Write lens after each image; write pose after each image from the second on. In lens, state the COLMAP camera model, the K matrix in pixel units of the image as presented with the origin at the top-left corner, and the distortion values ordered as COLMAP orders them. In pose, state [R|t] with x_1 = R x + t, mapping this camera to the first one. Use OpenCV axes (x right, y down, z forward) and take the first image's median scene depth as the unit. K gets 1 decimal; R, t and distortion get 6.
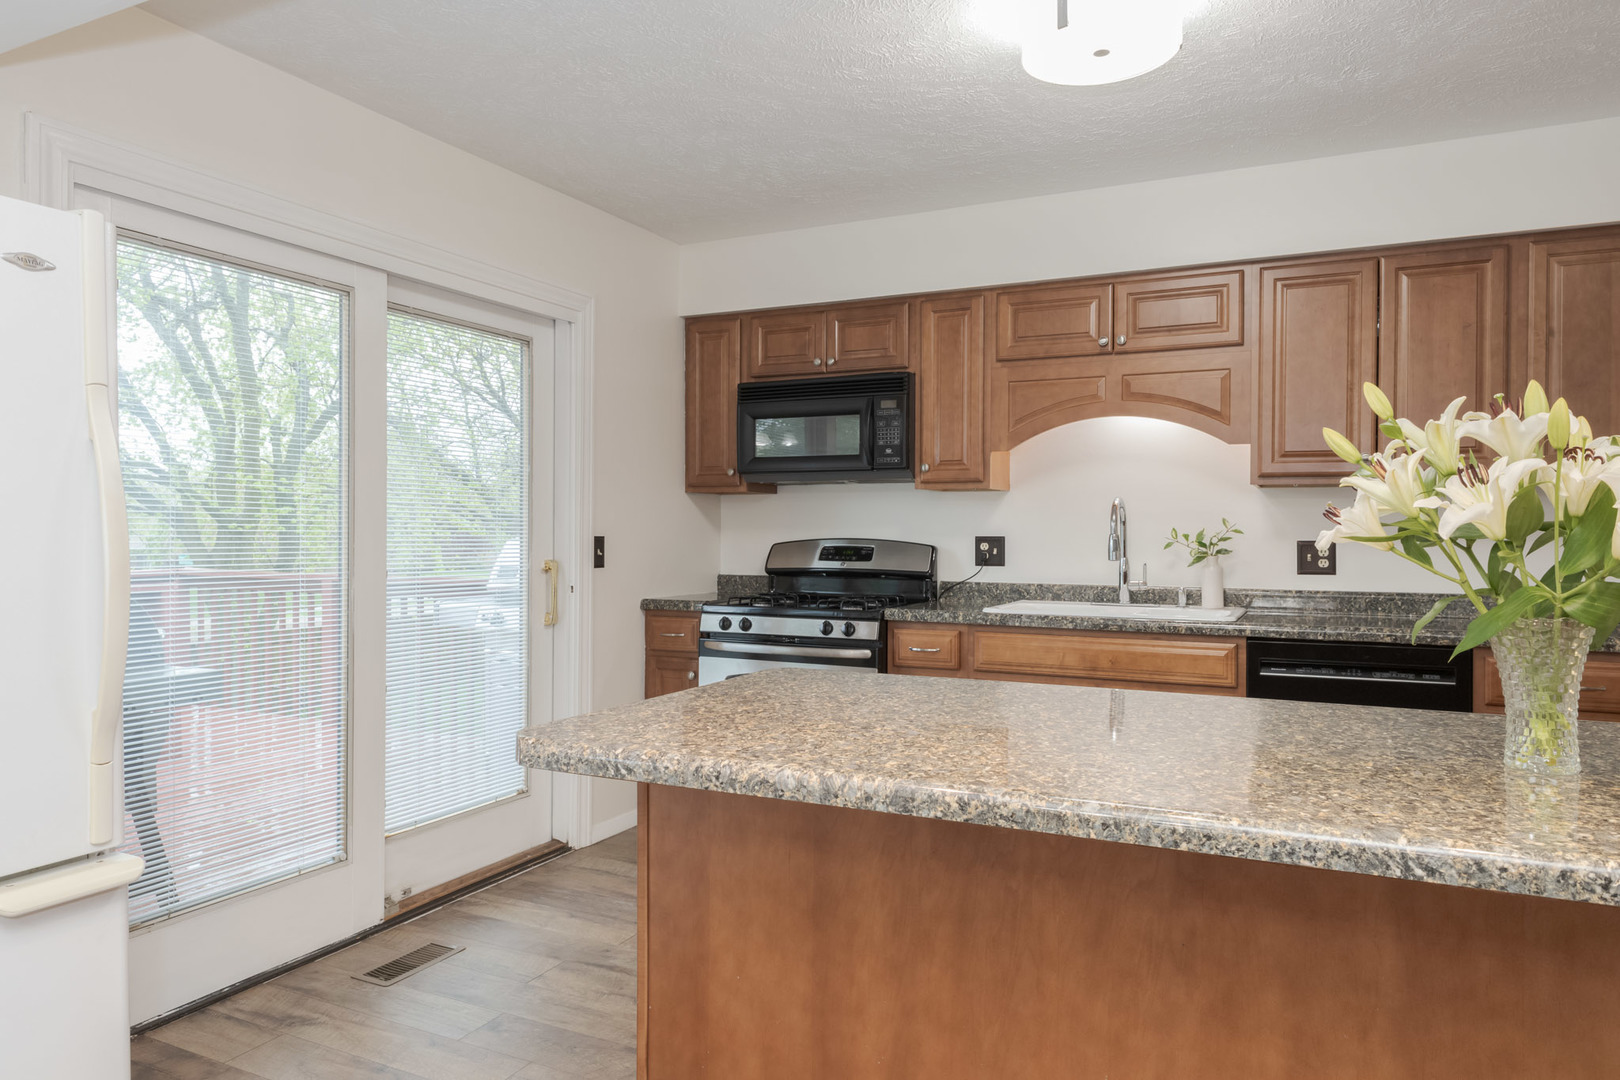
lens RADIAL K [[1054.8, 0, 803.2], [0, 1054.8, 538.2], [0, 0, 1]] dist [0.002196, 0.001061]
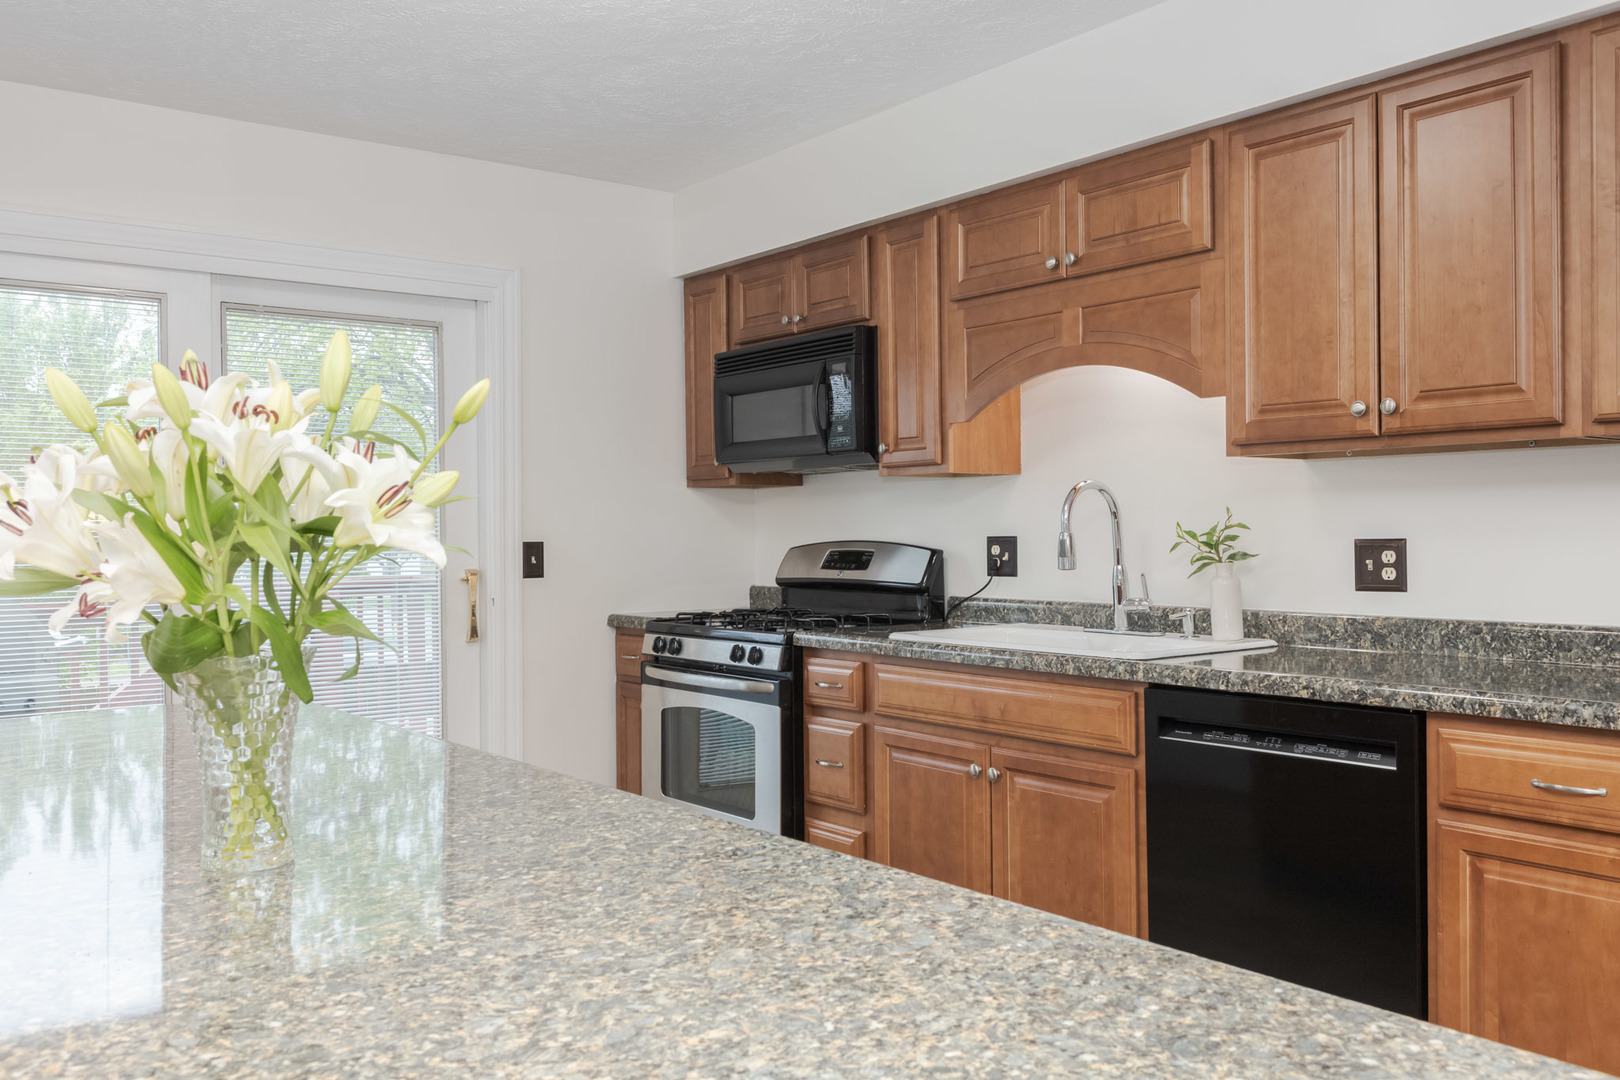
lens RADIAL K [[1329.0, 0, 803.6], [0, 1329.0, 541.4], [0, 0, 1]] dist [0.010999, -0.009719]
pose [[0.901074, -0.009802, -0.433554, 0.482889], [0.011237, 0.999937, 0.000748, -0.000529], [0.433520, -0.005545, 0.901127, 0.105542]]
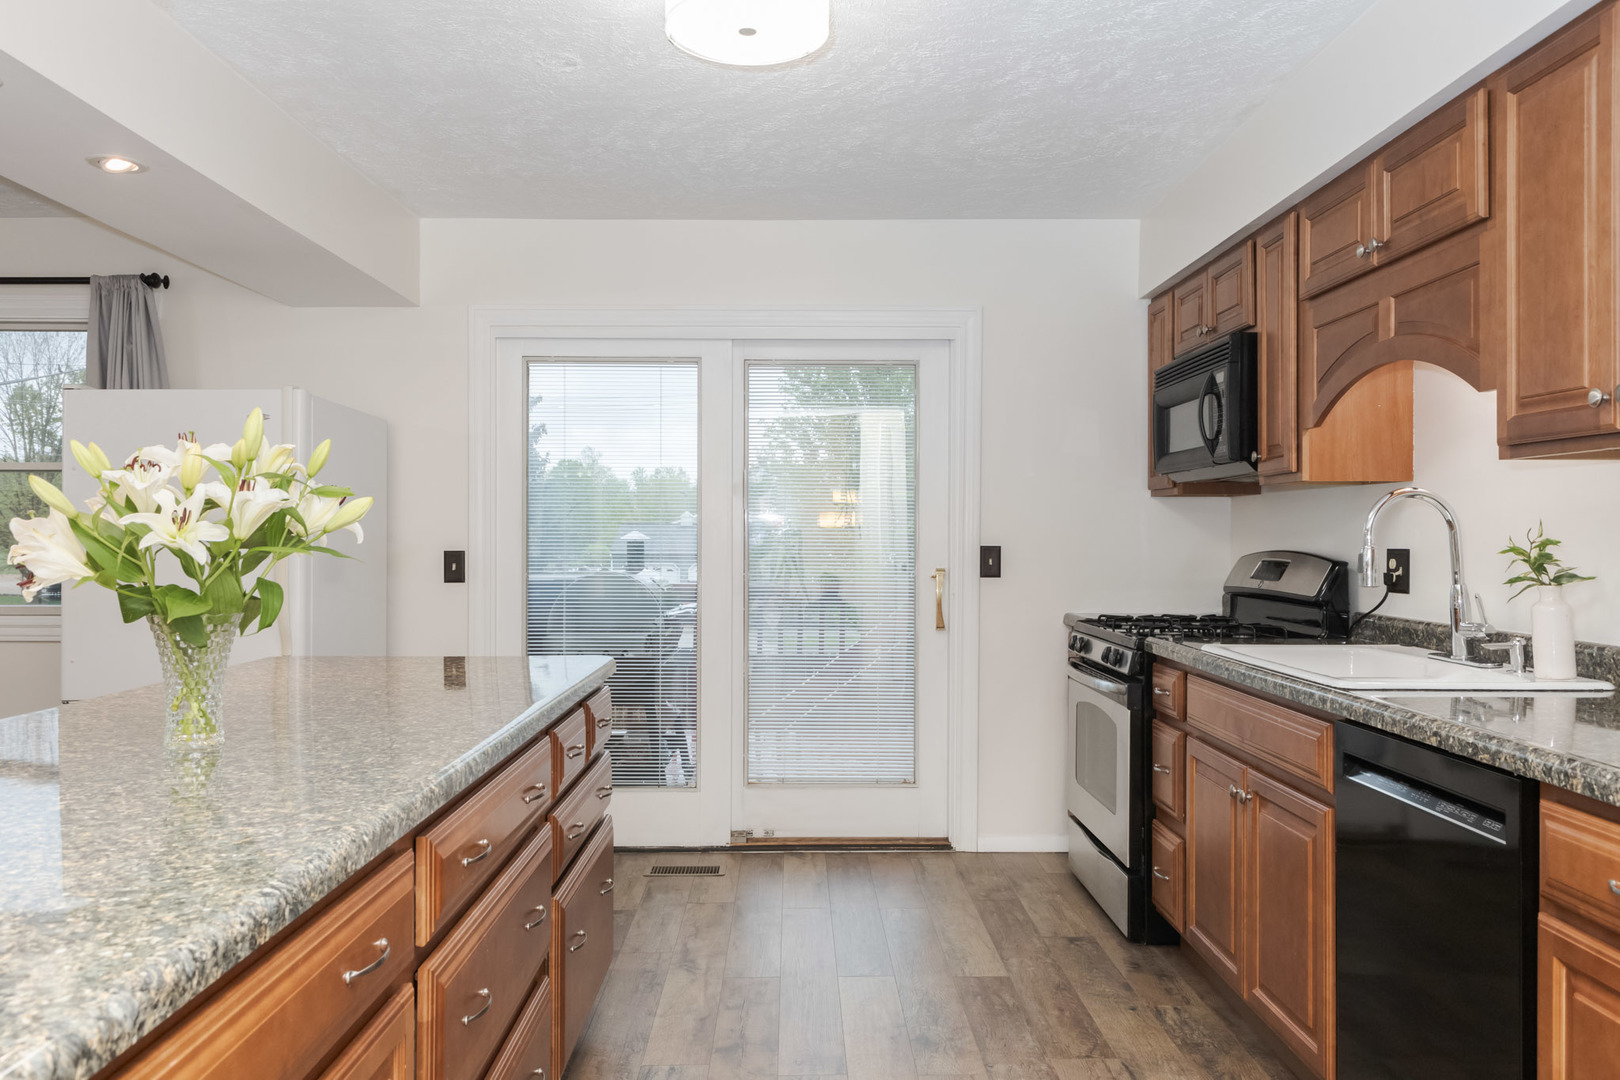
lens RADIAL K [[1196.3, 0, 805.1], [0, 1196.3, 530.6], [0, 0, 1]] dist [0.031031, -0.039442]
pose [[0.453378, -0.006923, -0.891291, 0.733848], [-0.006172, 0.999921, -0.010907, -0.002807], [0.891297, 0.010446, 0.453300, 0.328450]]
